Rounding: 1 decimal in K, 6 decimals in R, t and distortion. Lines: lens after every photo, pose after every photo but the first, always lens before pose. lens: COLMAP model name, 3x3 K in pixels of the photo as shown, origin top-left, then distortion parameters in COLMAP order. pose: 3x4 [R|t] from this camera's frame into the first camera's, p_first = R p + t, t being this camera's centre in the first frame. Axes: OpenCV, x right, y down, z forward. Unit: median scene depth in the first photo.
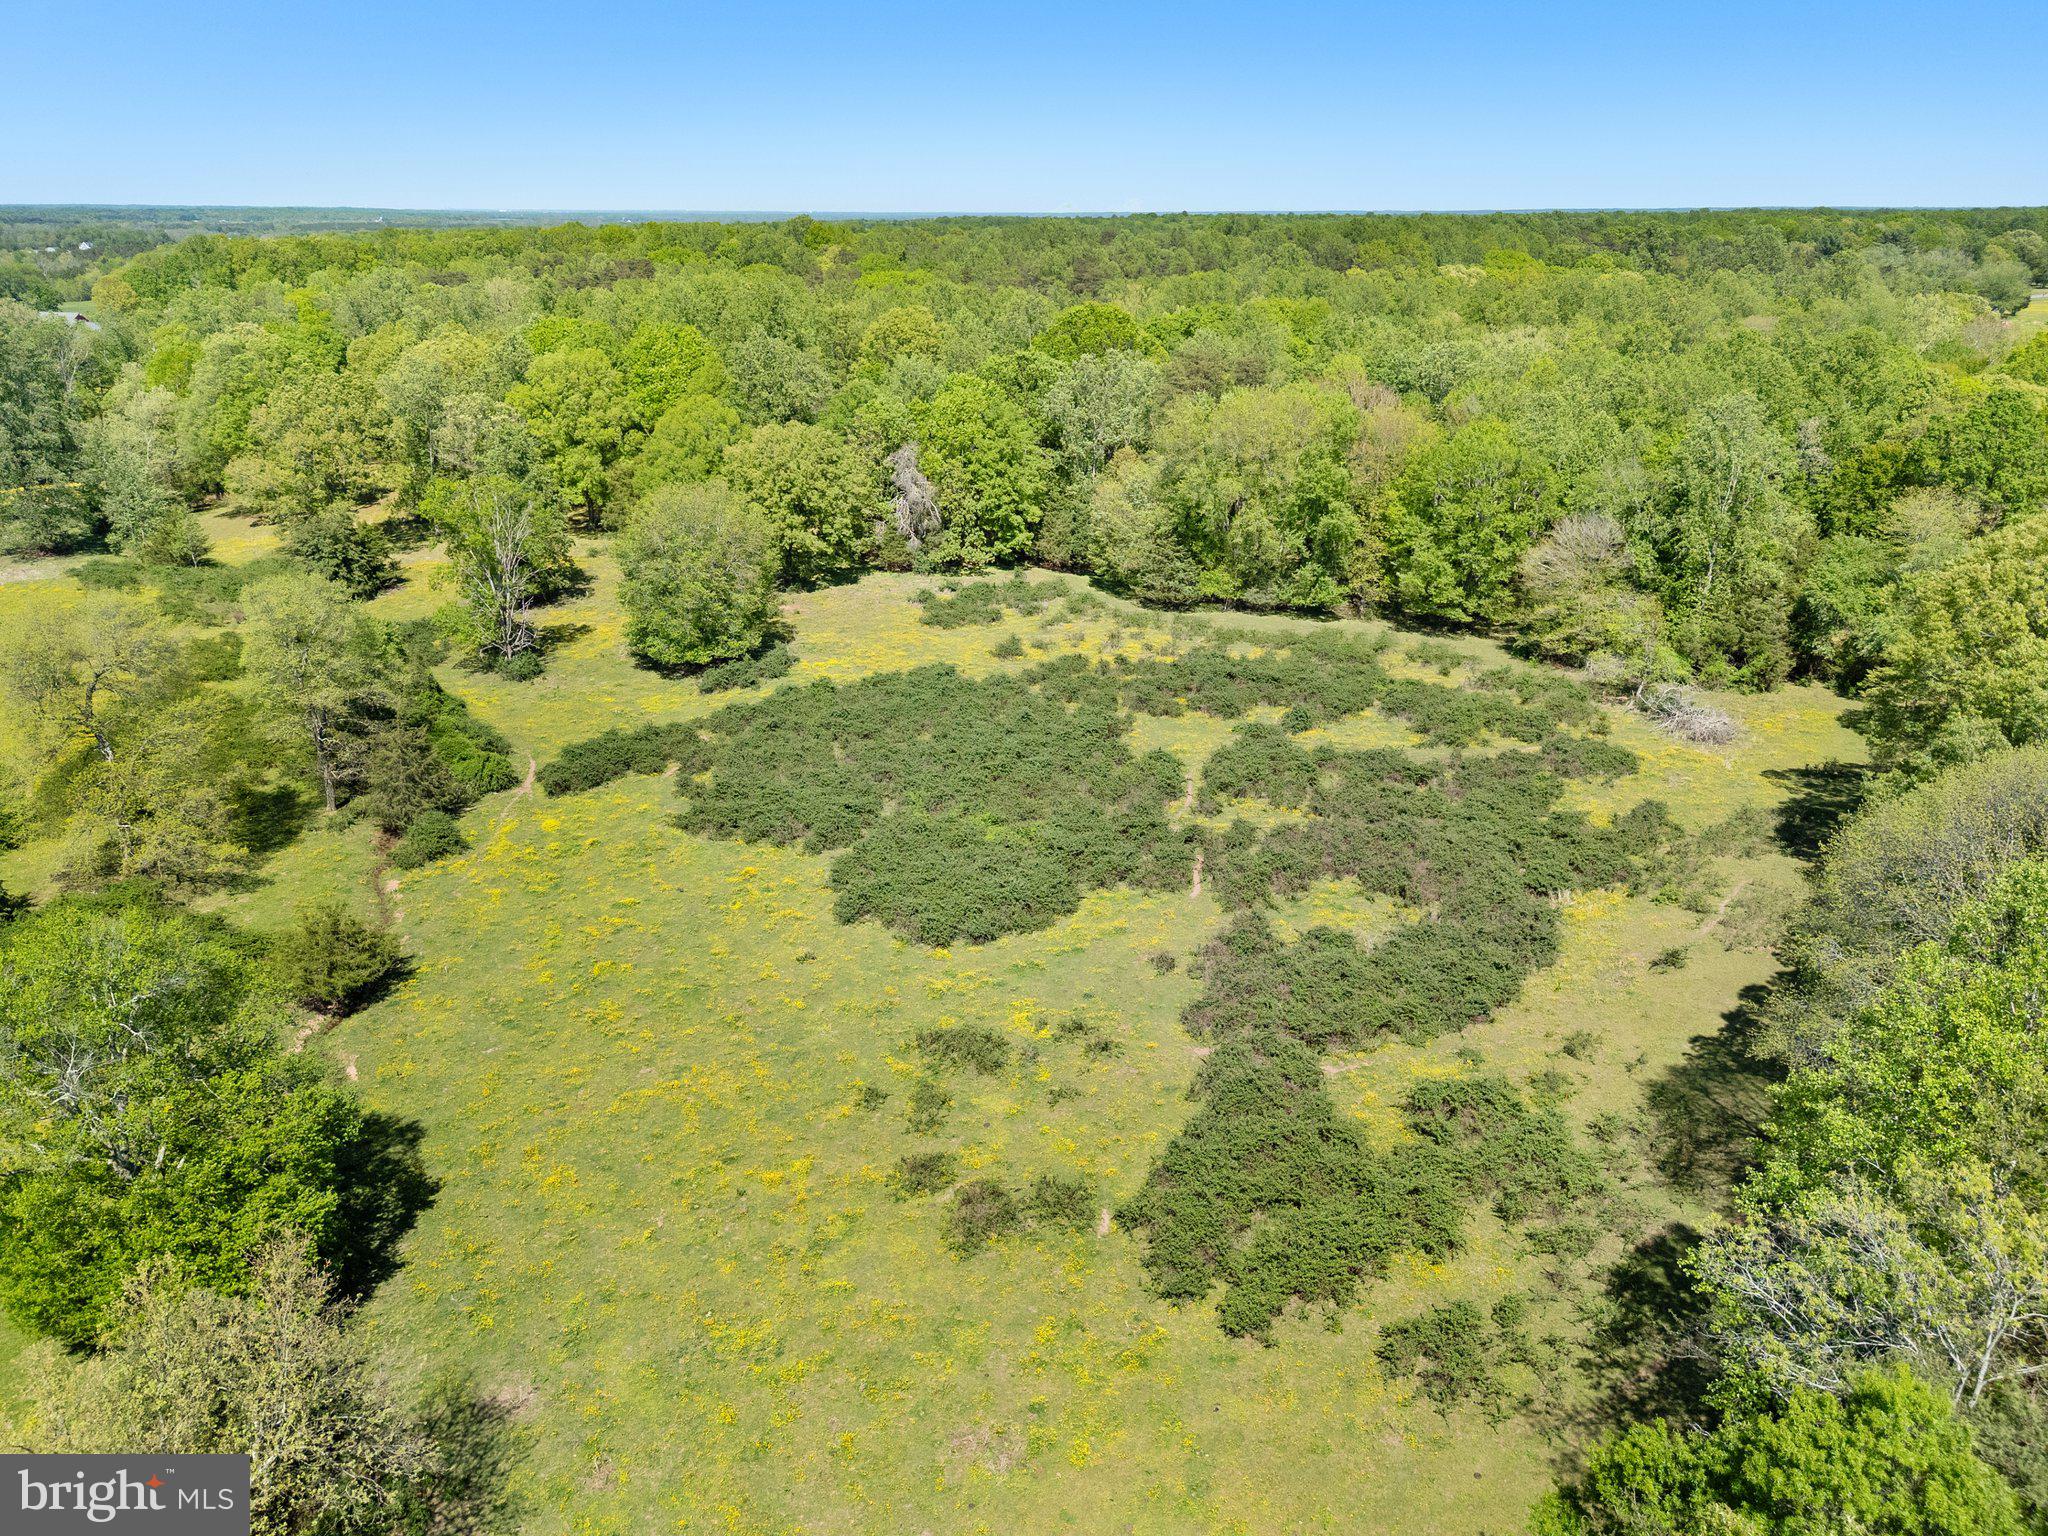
lens RADIAL K [[1477.6, 0, 1026.2], [0, 1477.6, 795.7], [0, 0, 1]] dist [0.075710, -0.075222]
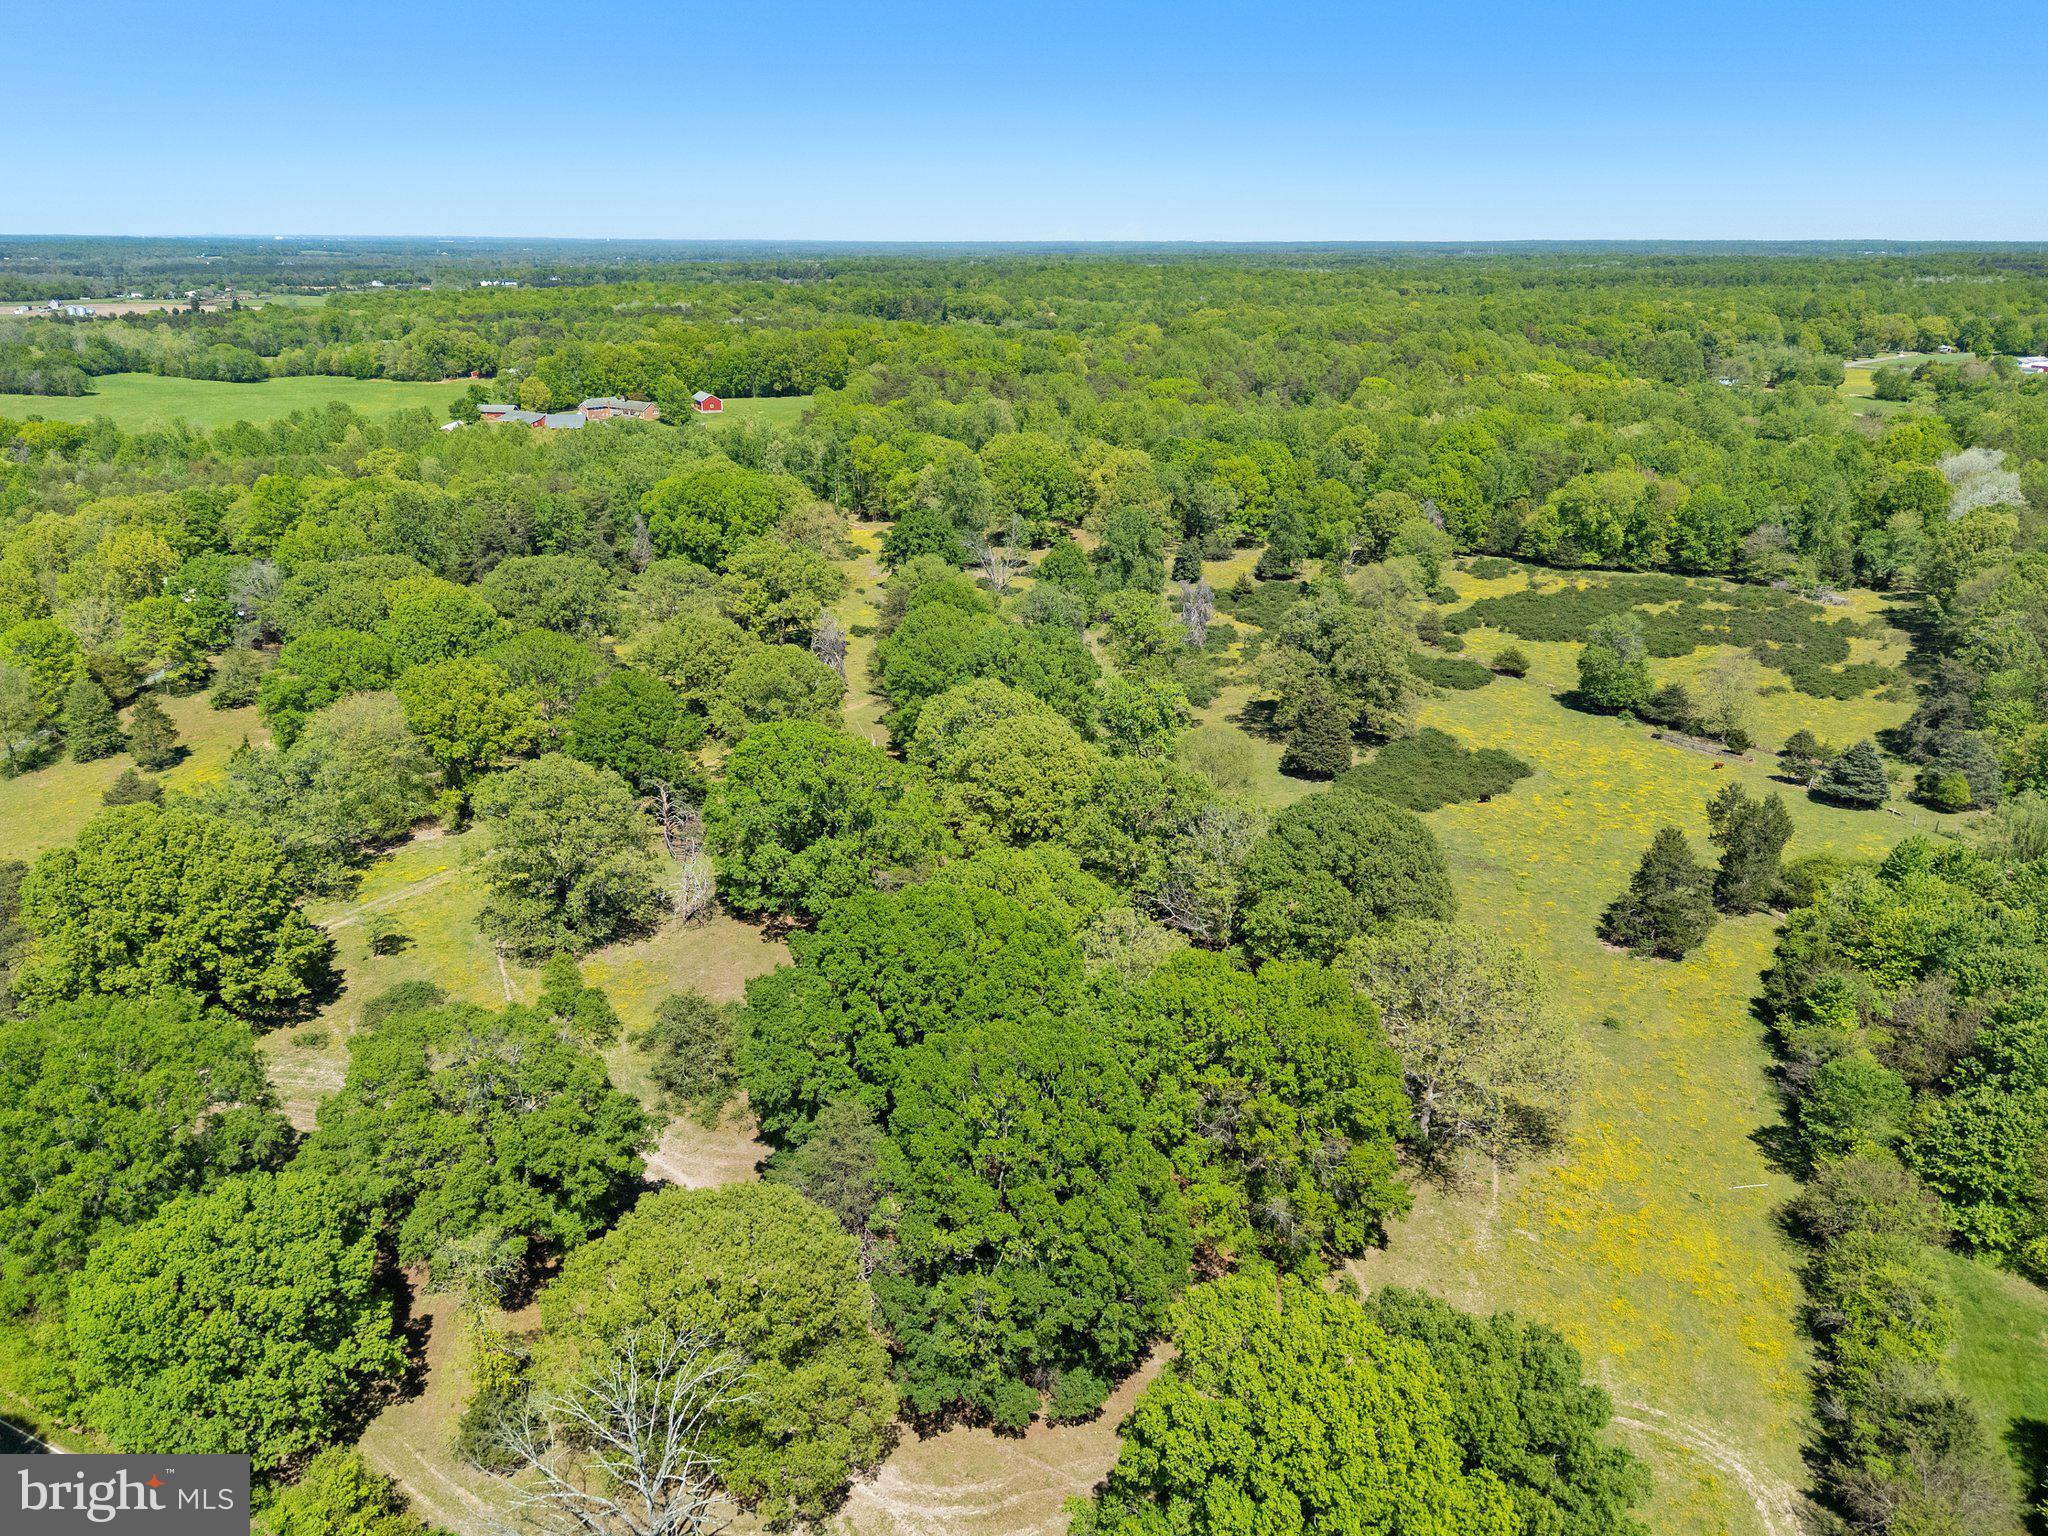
lens RADIAL K [[1504.6, 0, 1024.0], [0, 1504.6, 768.0], [0, 0, 1]] dist [0.068070, -0.065496]
pose [[0.991671, -0.040888, 0.122134, -1.186402], [0.045424, 0.998369, -0.034585, 0.249329], [-0.120521, 0.039845, 0.991911, -1.353093]]
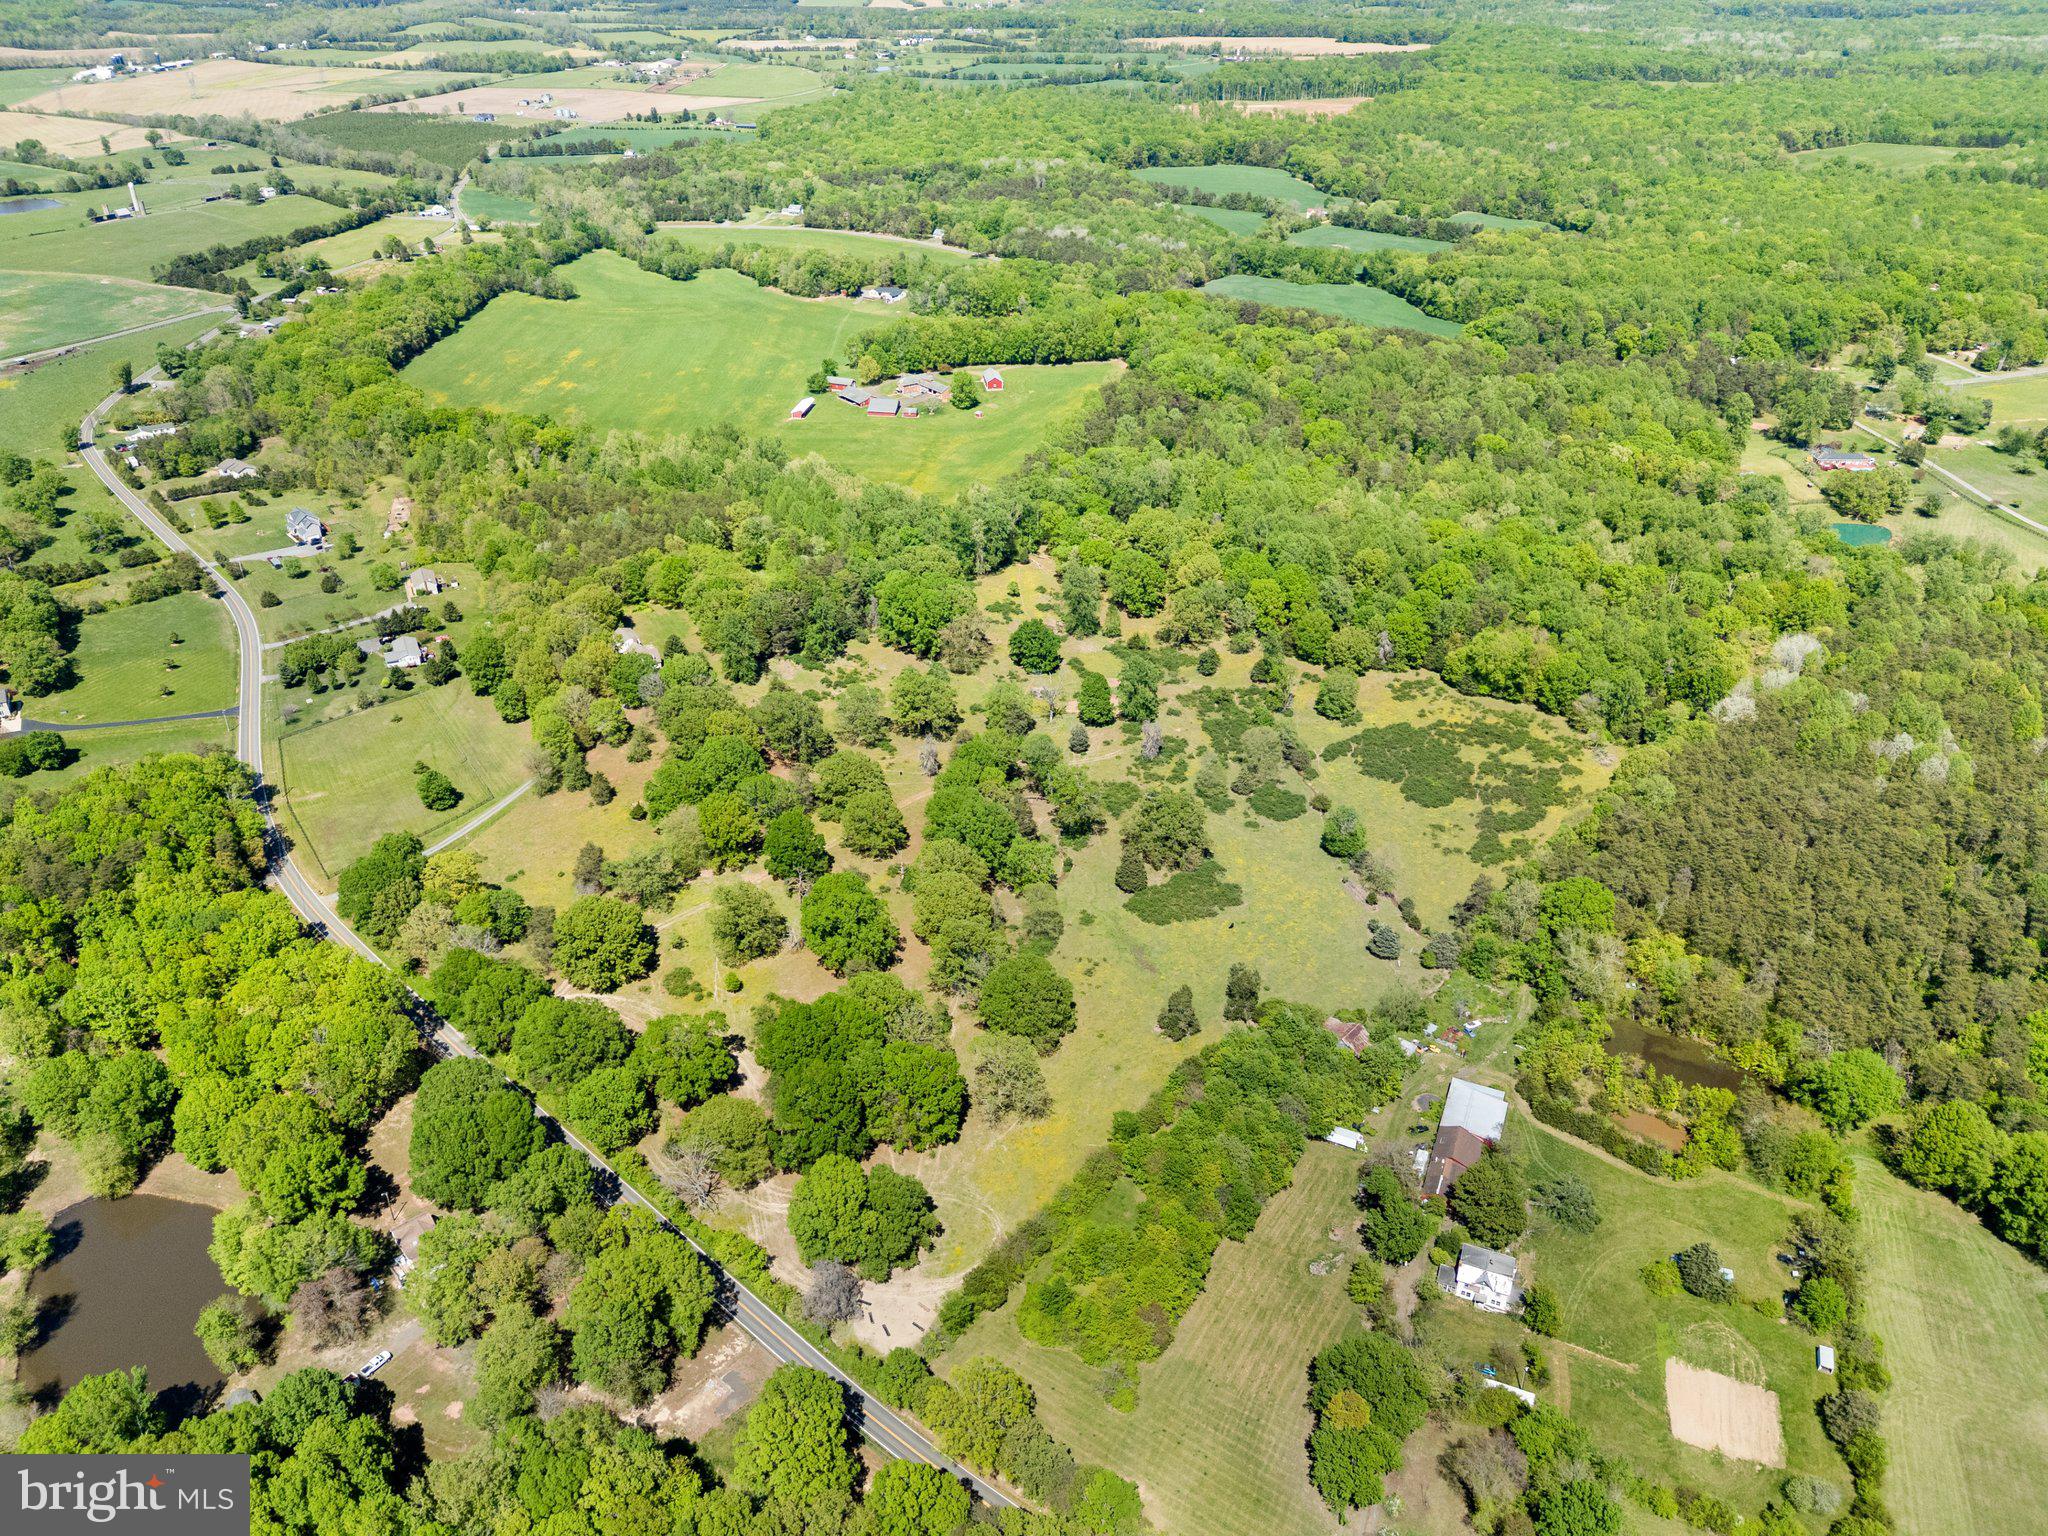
lens RADIAL K [[1504.6, 0, 1024.0], [0, 1504.6, 768.0], [0, 0, 1]] dist [0.068070, -0.065496]
pose [[0.989689, 0.077051, -0.120744, -0.540746], [-0.058033, 0.986399, 0.153785, -0.503824], [0.130951, -0.145192, 0.980699, -2.870273]]
